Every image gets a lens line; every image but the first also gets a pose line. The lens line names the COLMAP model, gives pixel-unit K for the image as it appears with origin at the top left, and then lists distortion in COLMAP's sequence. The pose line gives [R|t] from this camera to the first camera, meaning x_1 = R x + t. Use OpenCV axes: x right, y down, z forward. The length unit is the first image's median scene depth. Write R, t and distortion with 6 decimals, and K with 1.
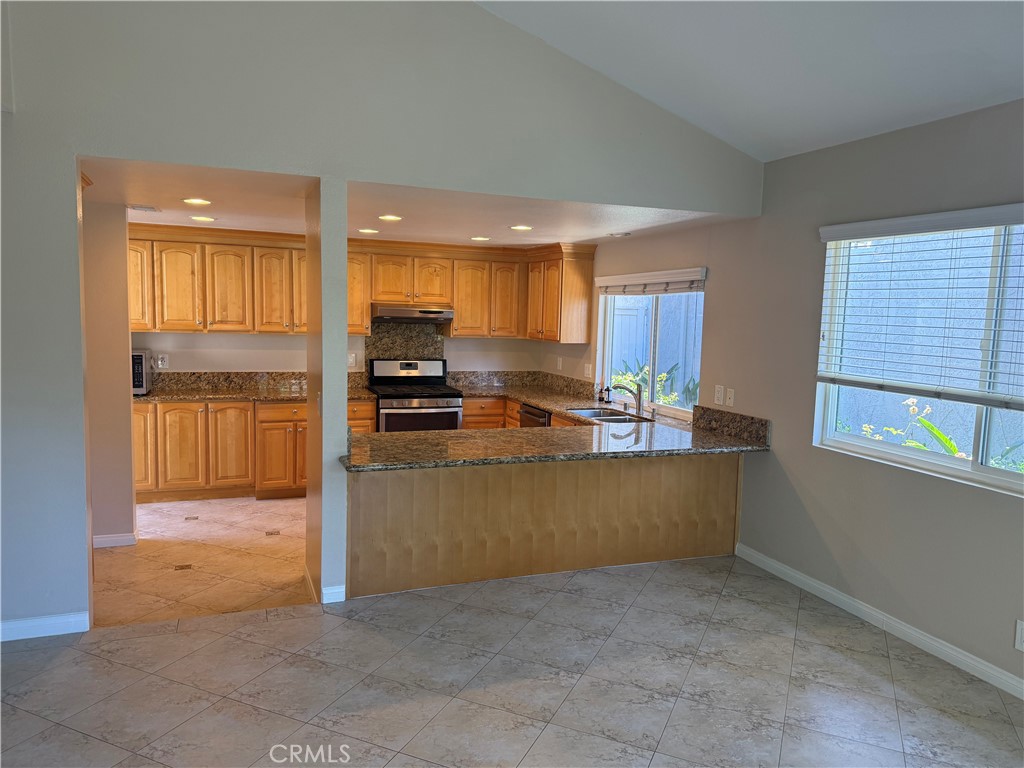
lens RADIAL K [[713.6, 0, 498.6], [0, 713.6, 385.1], [0, 0, 1]] dist [0.068237, -0.074262]
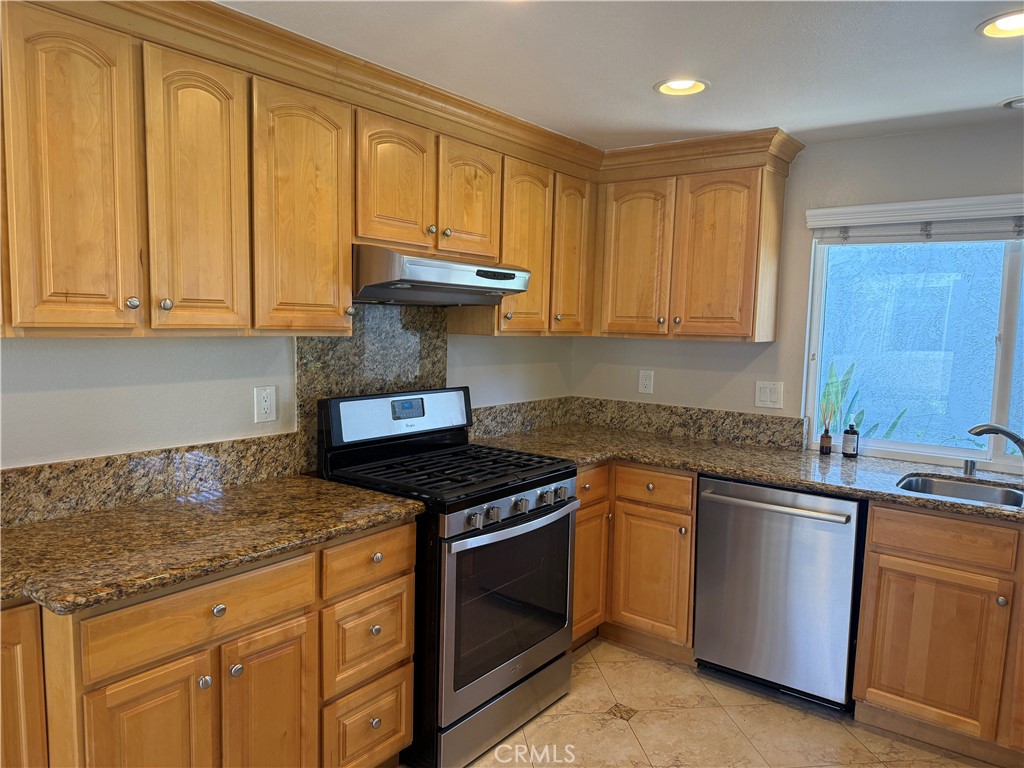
lens RADIAL K [[739.6, 0, 512.0], [0, 739.6, 384.0], [0, 0, 1]] dist [0.075024, -0.127601]
pose [[0.857798, -0.055171, 0.511017, -0.303484], [0.055401, 0.998355, 0.014790, -0.045600], [-0.510992, 0.015624, 0.859443, 0.635065]]
